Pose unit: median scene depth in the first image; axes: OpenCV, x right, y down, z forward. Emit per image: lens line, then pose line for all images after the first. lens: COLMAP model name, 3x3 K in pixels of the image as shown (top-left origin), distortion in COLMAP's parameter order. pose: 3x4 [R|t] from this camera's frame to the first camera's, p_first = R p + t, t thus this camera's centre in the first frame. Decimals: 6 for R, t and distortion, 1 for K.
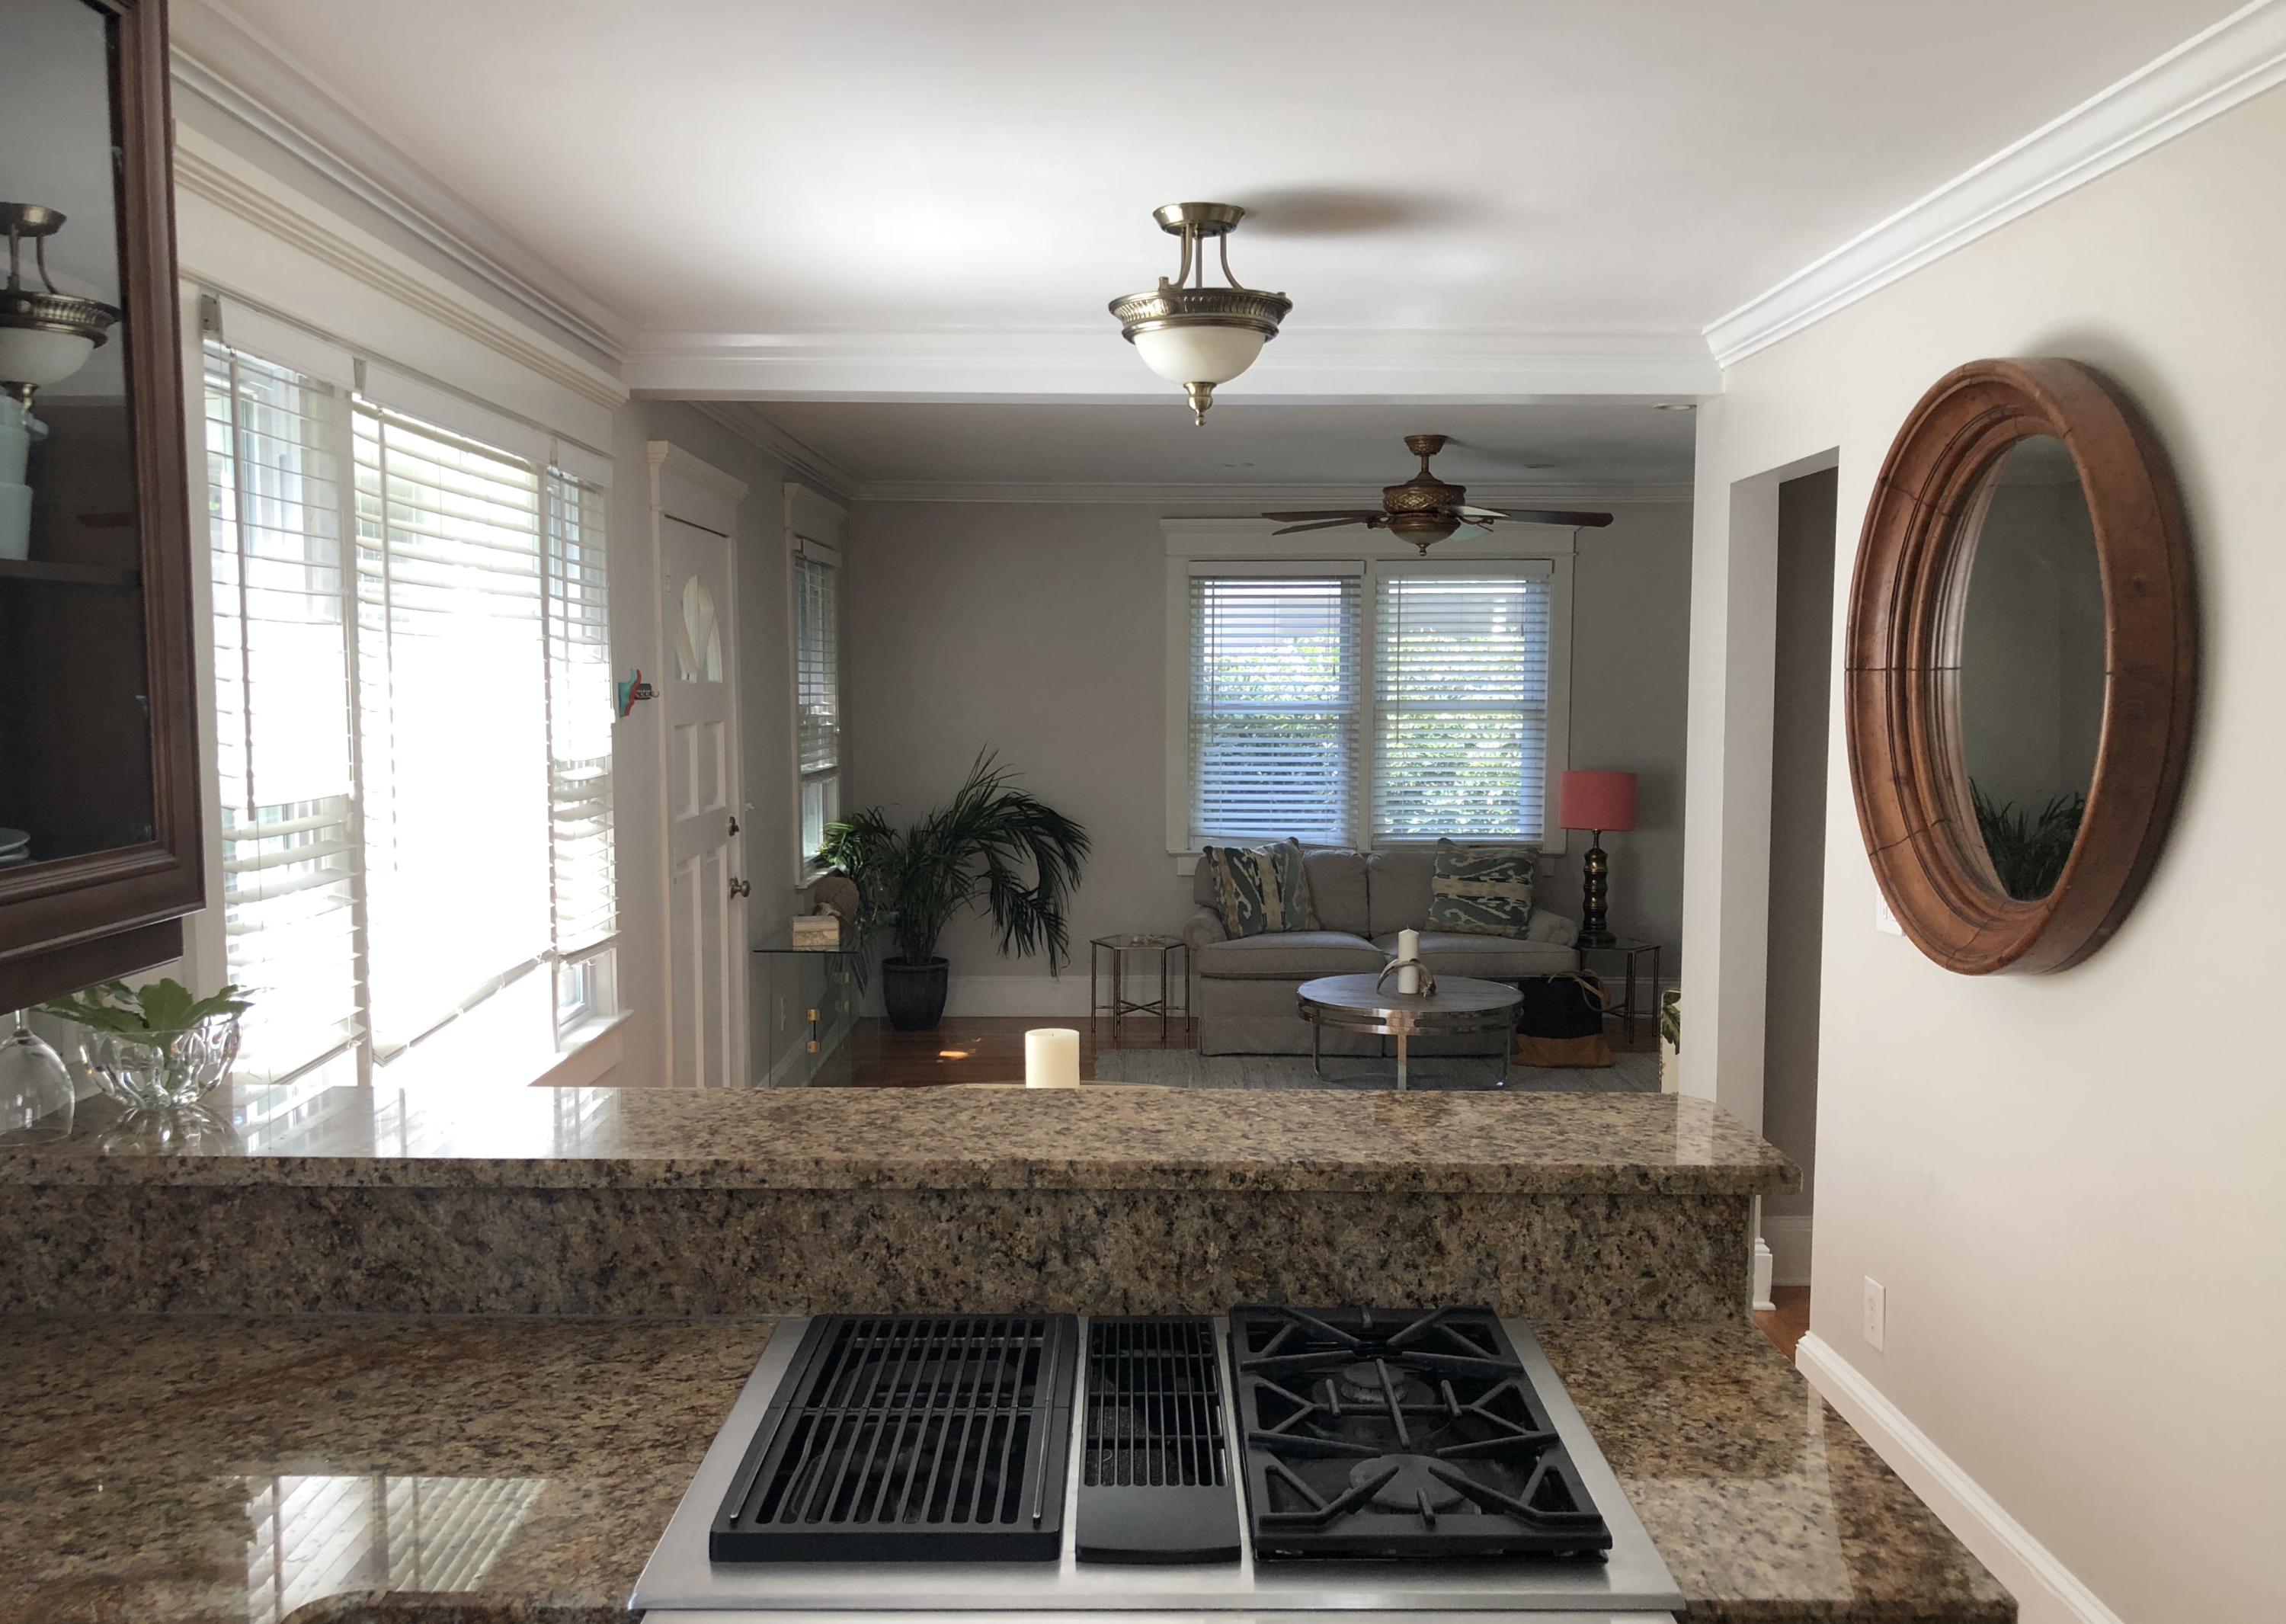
lens RADIAL K [[1937.3, 0, 1103.1], [0, 1937.3, 835.5], [0, 0, 1]] dist [0.120985, -0.001618]
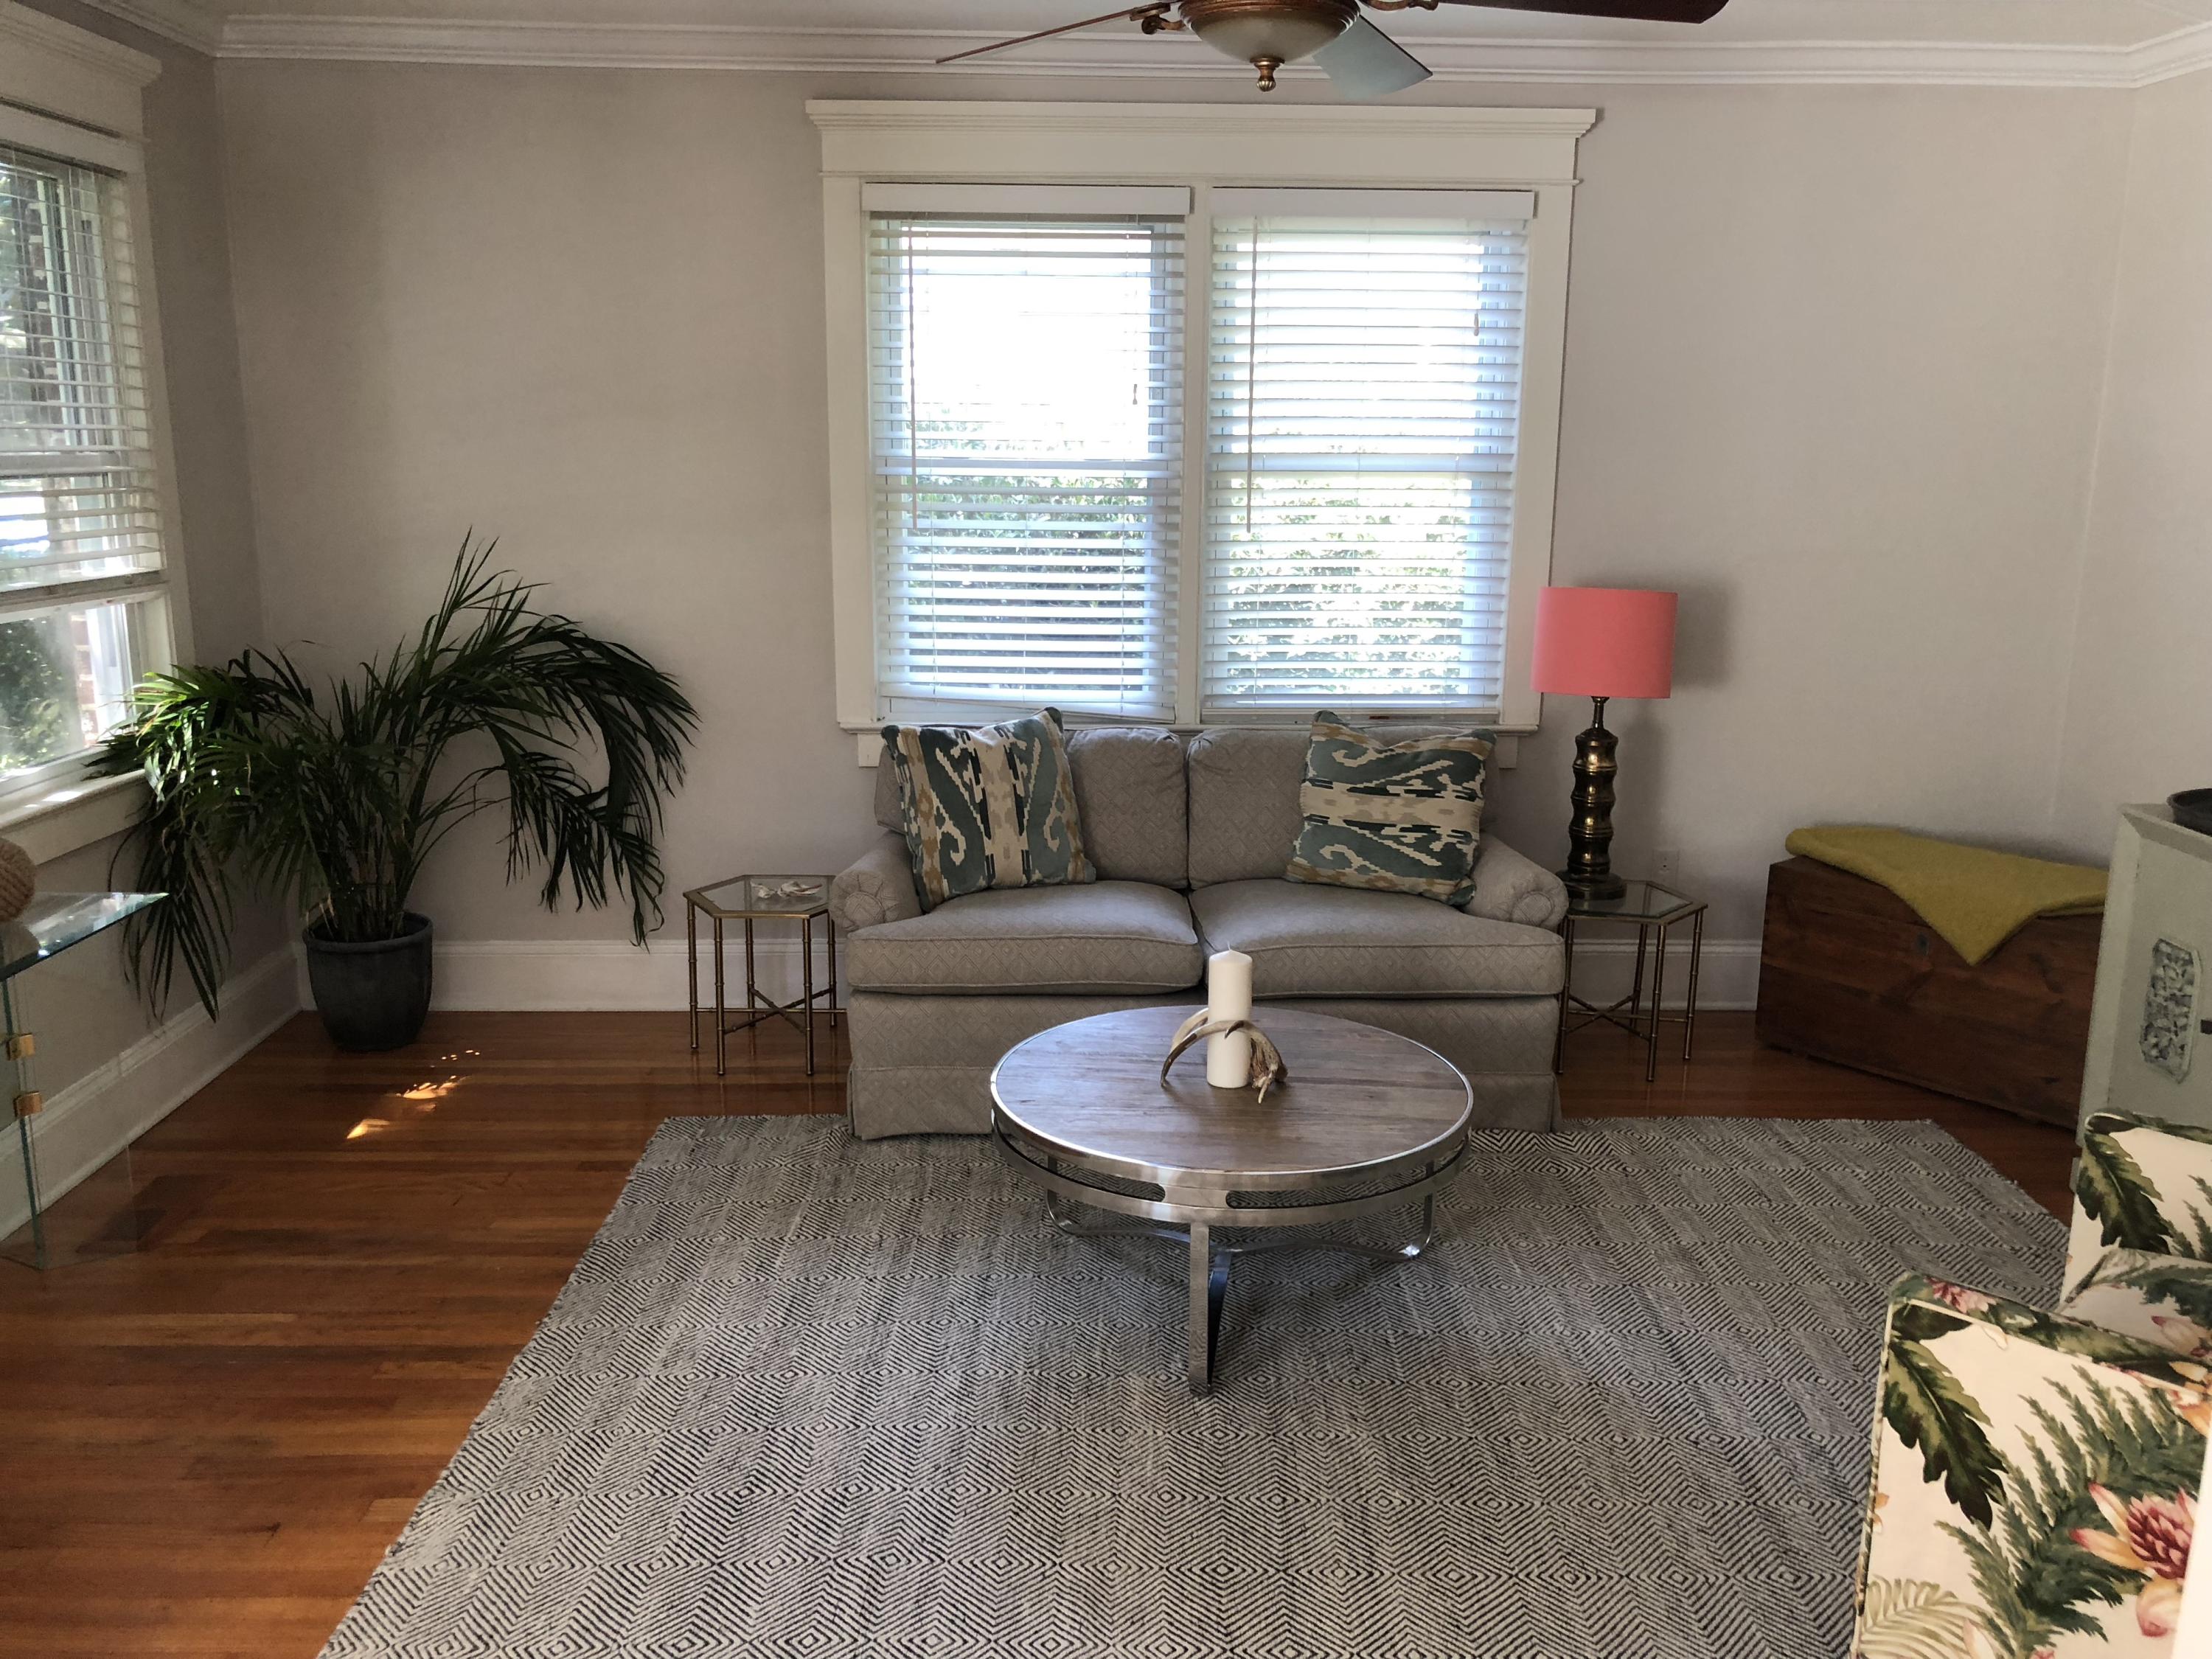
lens RADIAL K [[1840.9, 0, 1101.9], [0, 1840.9, 829.9], [0, 0, 1]] dist [0.093619, -0.125007]
pose [[0.999442, 0.000185, 0.033401, 0.096373], [-0.004480, 0.991690, 0.128575, -0.032233], [-0.033100, -0.128653, 0.991137, 0.489201]]
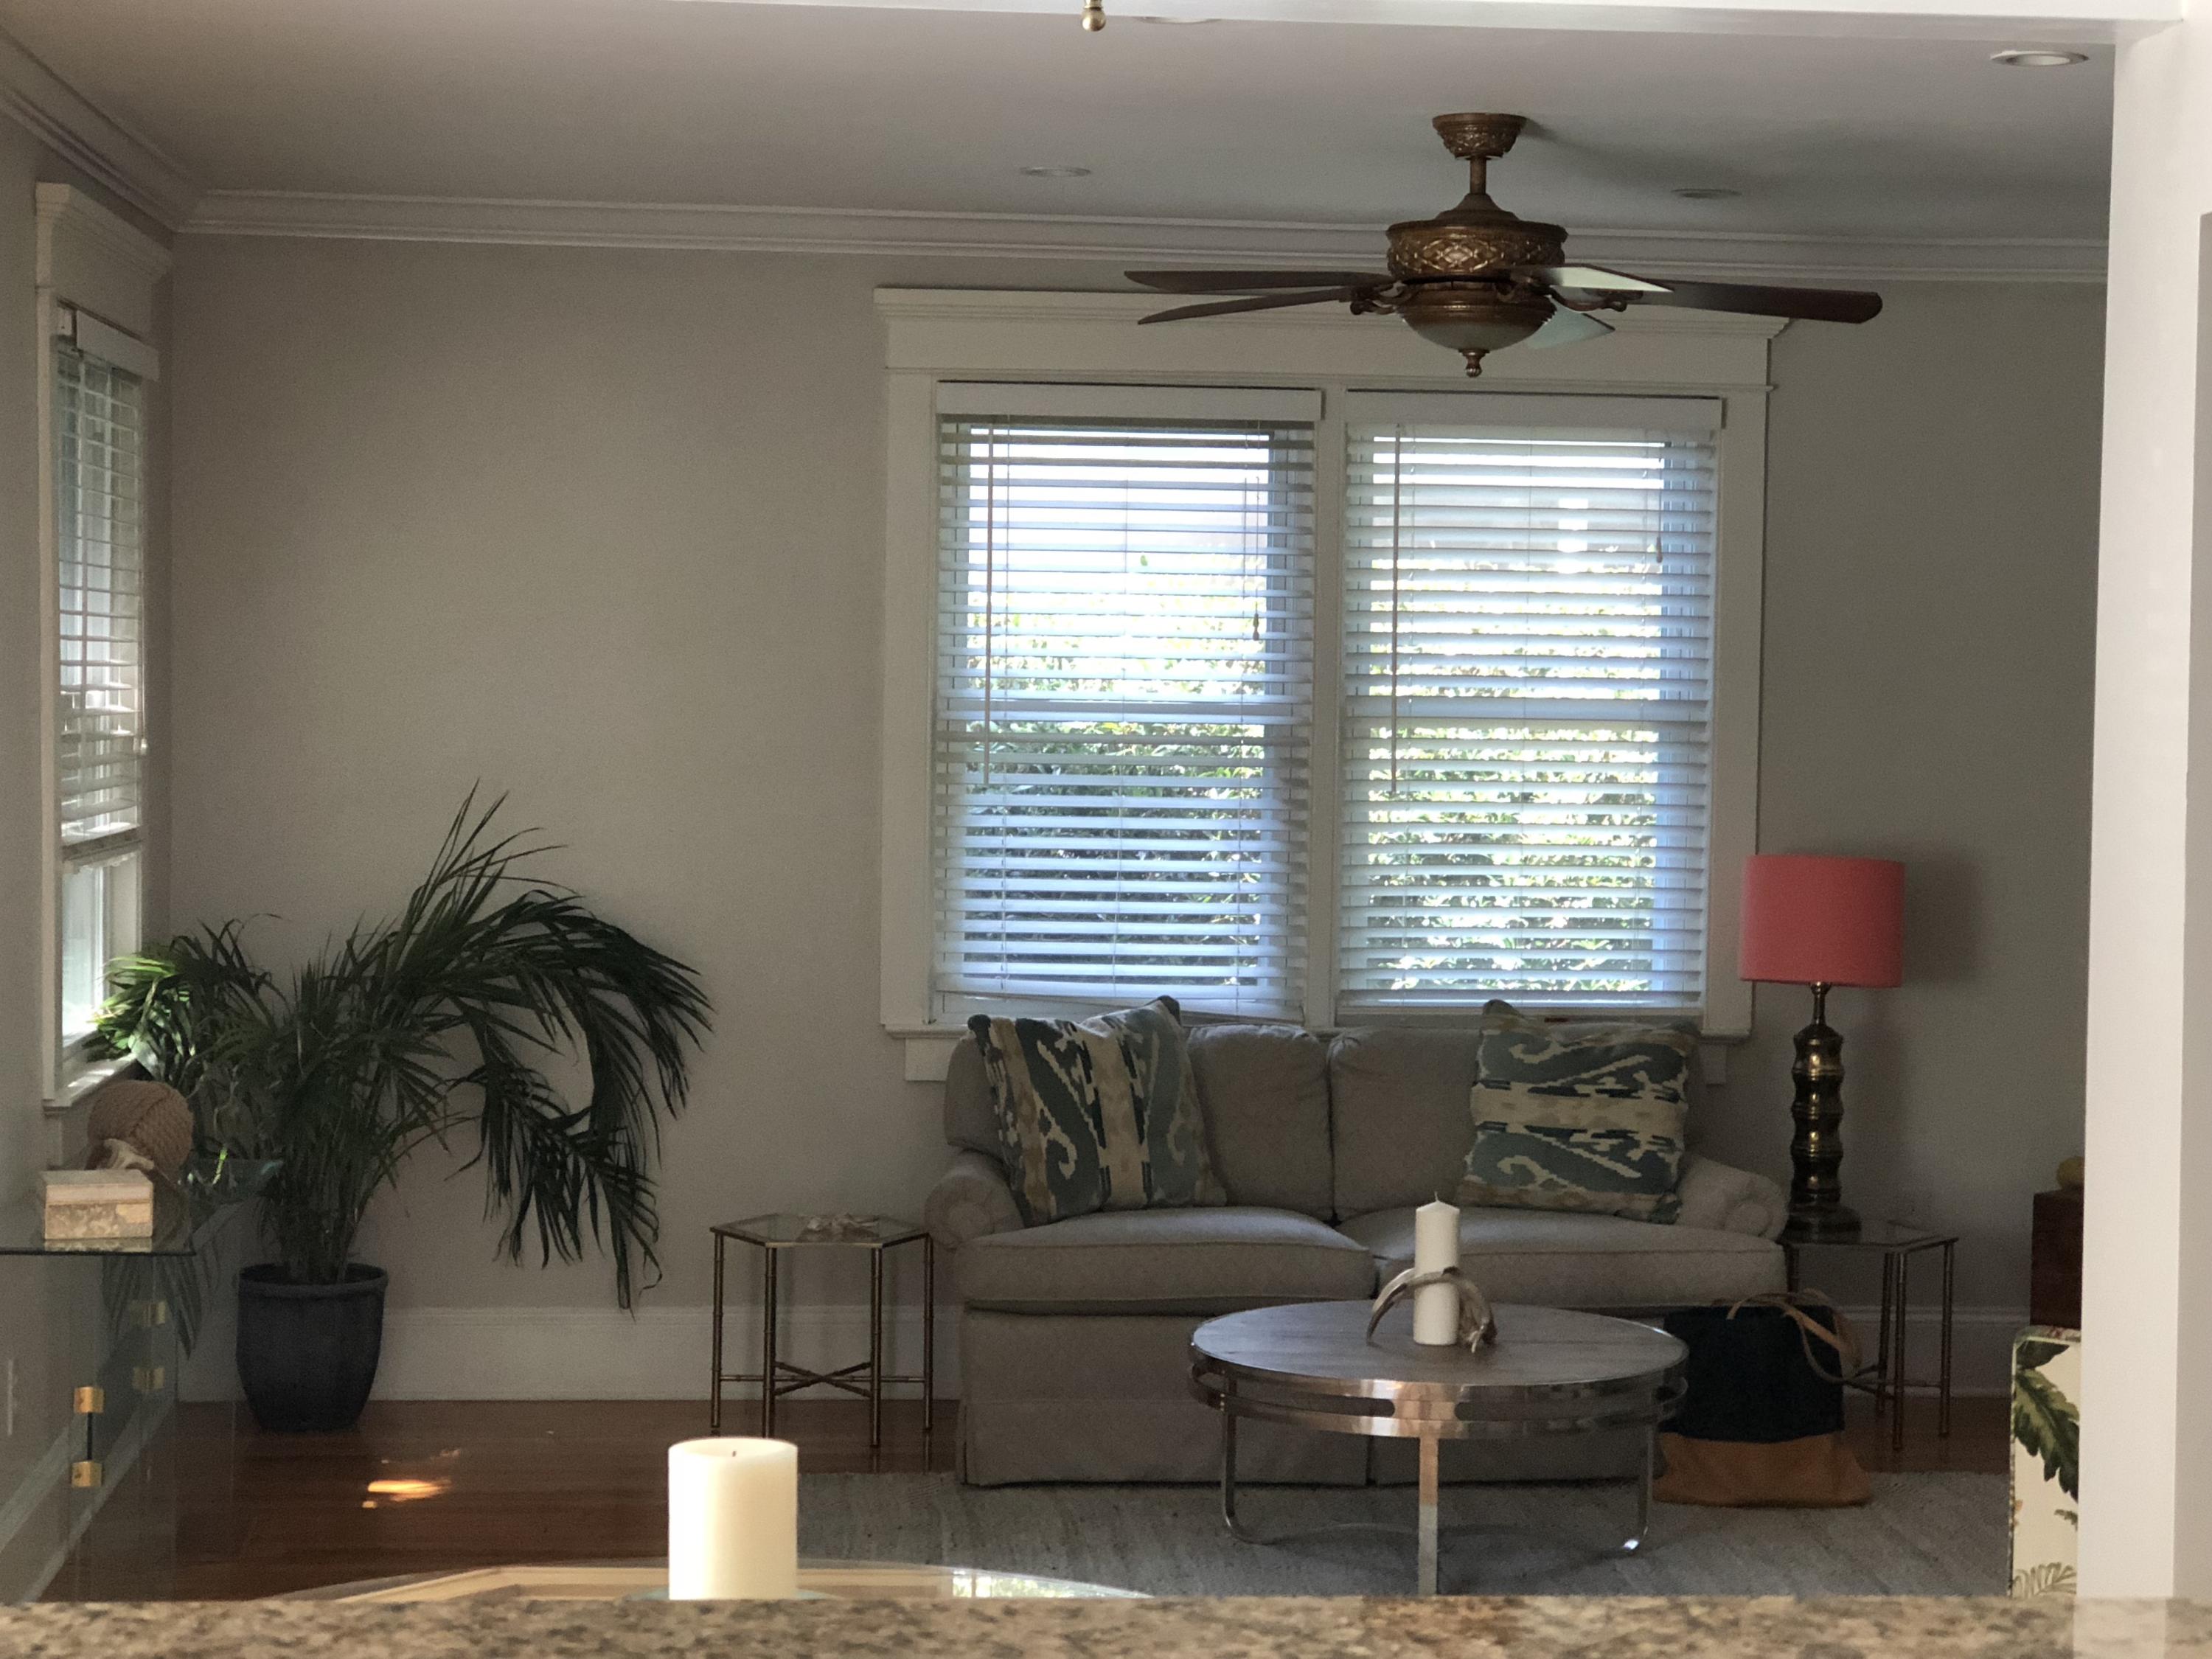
lens RADIAL K [[4194.5, 0, 1098.4], [0, 4194.5, 830.1], [0, 0, 1]] dist [-0.037163, 0.389837]
pose [[0.994545, 0.009955, 0.103837, -0.019442], [-0.005813, 0.999178, -0.040114, 0.001386], [-0.104151, 0.039292, 0.993785, 0.035613]]
